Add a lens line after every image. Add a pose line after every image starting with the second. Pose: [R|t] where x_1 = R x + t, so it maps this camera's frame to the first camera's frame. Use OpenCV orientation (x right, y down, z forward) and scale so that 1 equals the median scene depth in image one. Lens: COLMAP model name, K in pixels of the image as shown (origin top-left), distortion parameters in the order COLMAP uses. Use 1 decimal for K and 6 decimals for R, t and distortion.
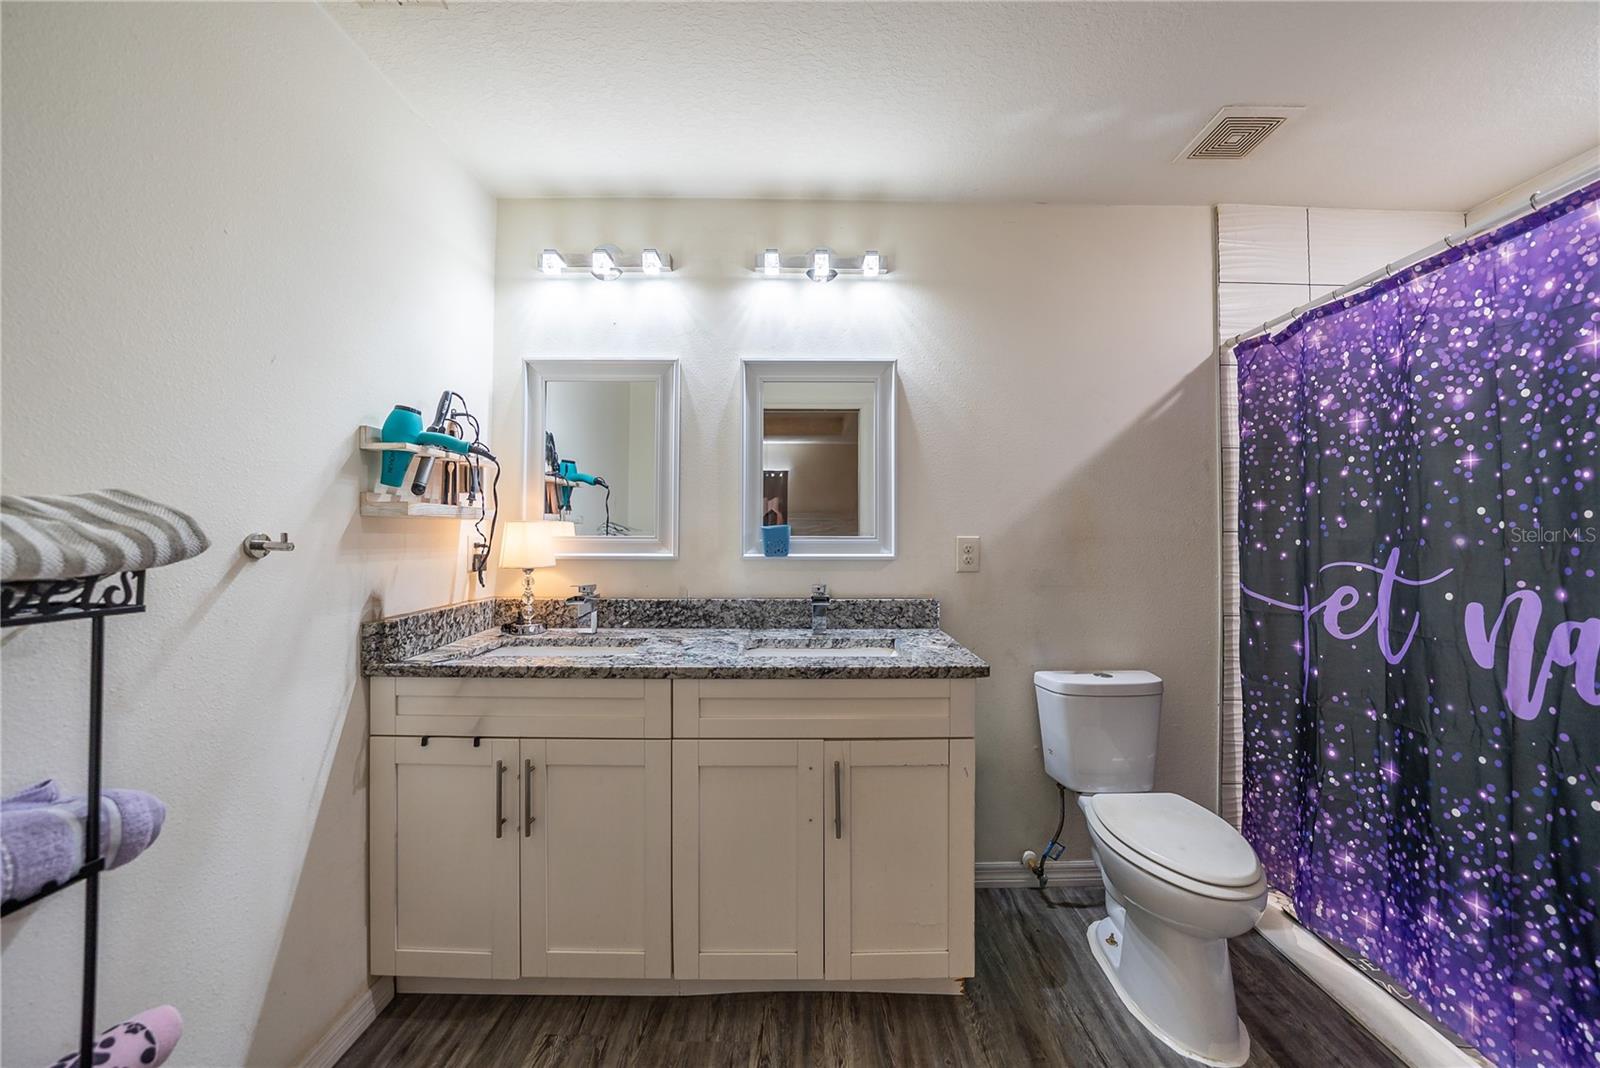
lens RADIAL K [[562.5, 0, 805.7], [0, 562.5, 526.7], [0, 0, 1]] dist [-0.022782, 0.000433]
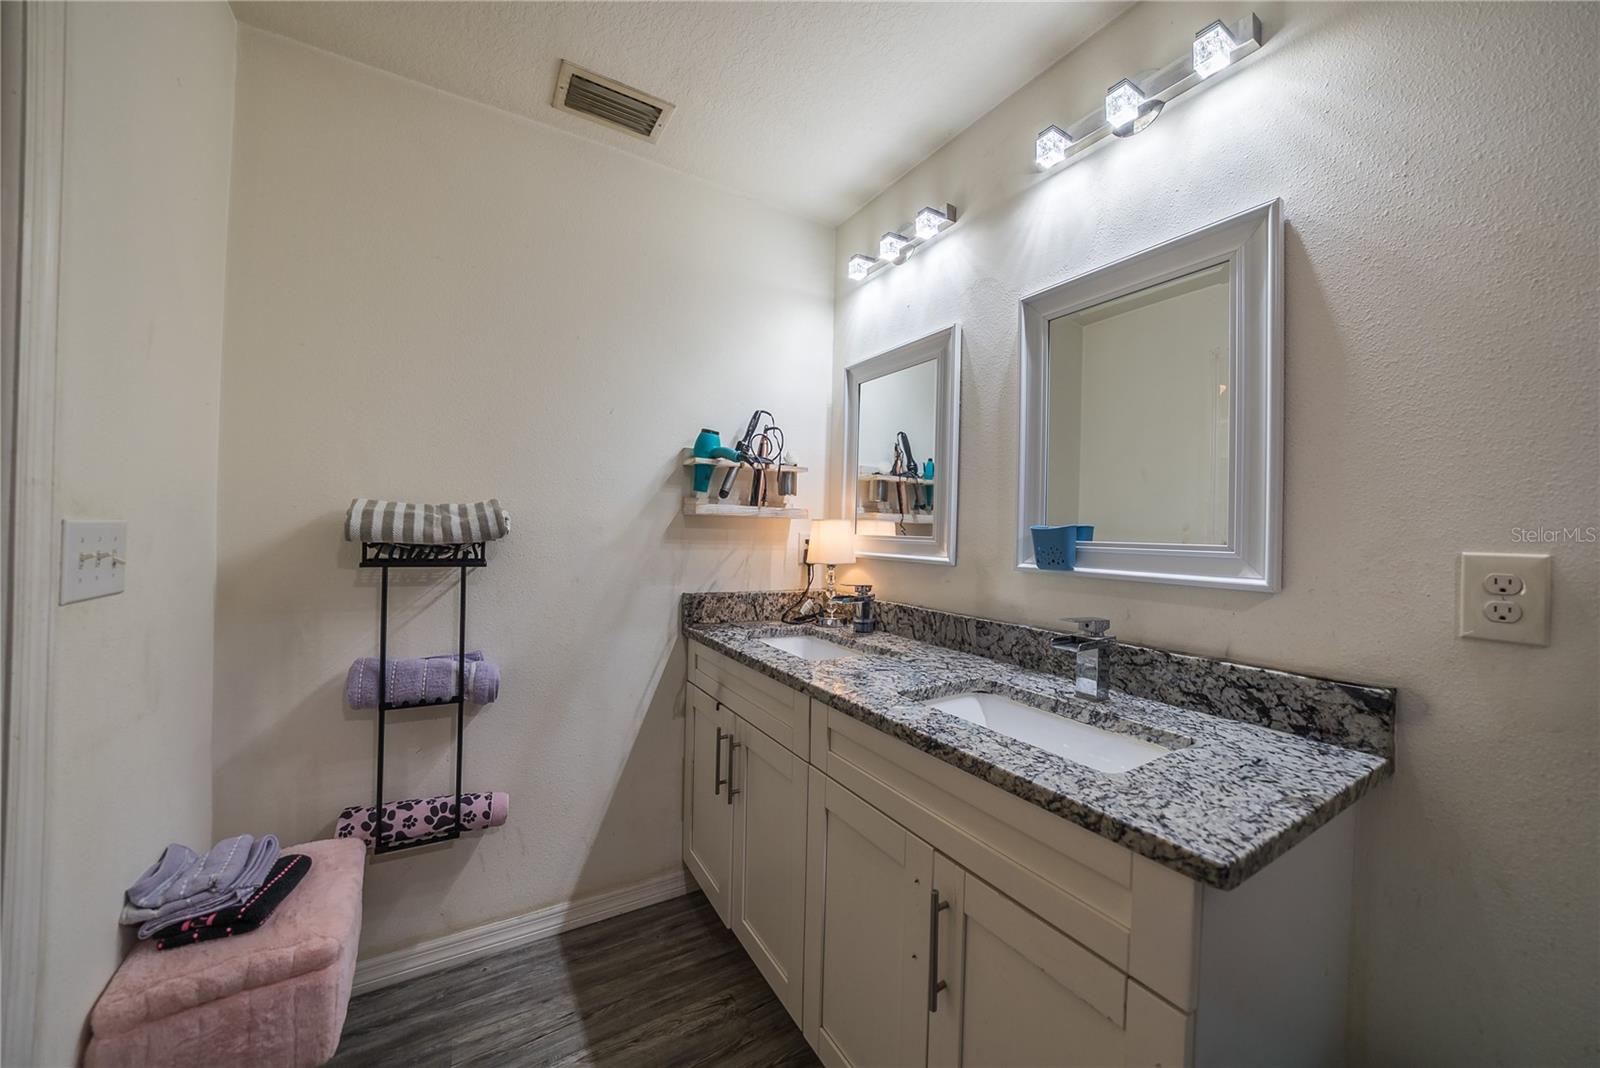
lens RADIAL K [[562.5, 0, 805.7], [0, 562.5, 526.7], [0, 0, 1]] dist [-0.022782, 0.000433]
pose [[0.518814, 0.004753, -0.854874, 0.508685], [-0.014171, 0.999895, -0.003040, 0.009129], [0.854770, 0.013691, 0.518827, 0.529031]]
